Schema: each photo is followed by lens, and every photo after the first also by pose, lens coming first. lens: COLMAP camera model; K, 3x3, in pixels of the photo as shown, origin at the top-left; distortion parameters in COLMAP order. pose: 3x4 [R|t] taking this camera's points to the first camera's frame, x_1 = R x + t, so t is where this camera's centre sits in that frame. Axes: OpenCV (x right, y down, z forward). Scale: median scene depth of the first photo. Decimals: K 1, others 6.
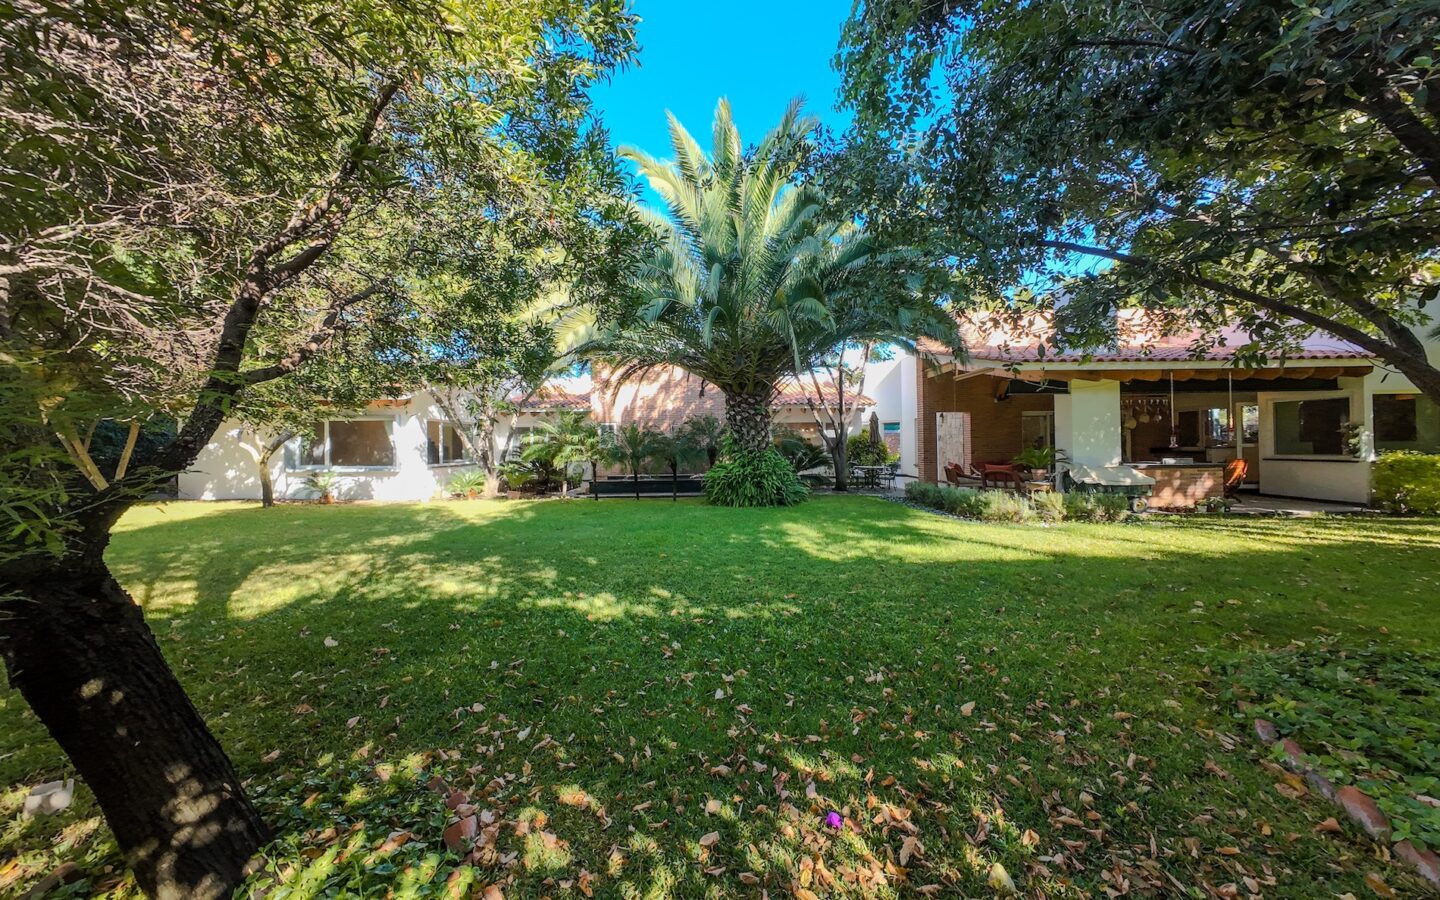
lens RADIAL K [[474.7, 0, 722.0], [0, 474.7, 441.1], [0, 0, 1]] dist [-0.010301, 0.005510]
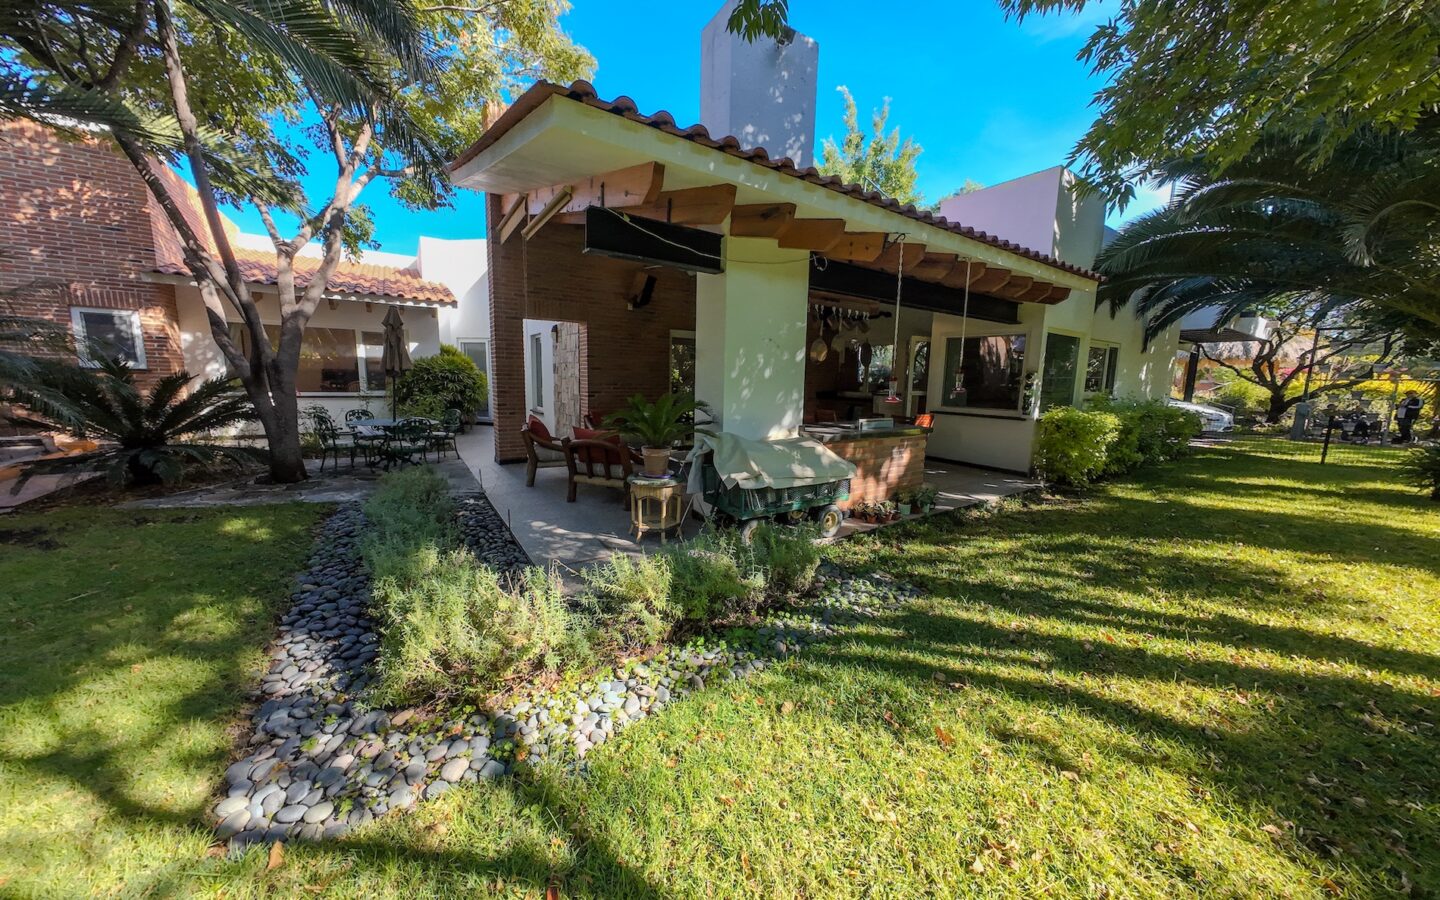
lens RADIAL K [[474.7, 0, 722.0], [0, 474.7, 441.1], [0, 0, 1]] dist [-0.010301, 0.005510]
pose [[0.835037, -0.047903, 0.548105, 0.491931], [-0.036107, 0.989284, 0.141470, -0.012075], [-0.549008, -0.137923, 0.824359, 0.620660]]
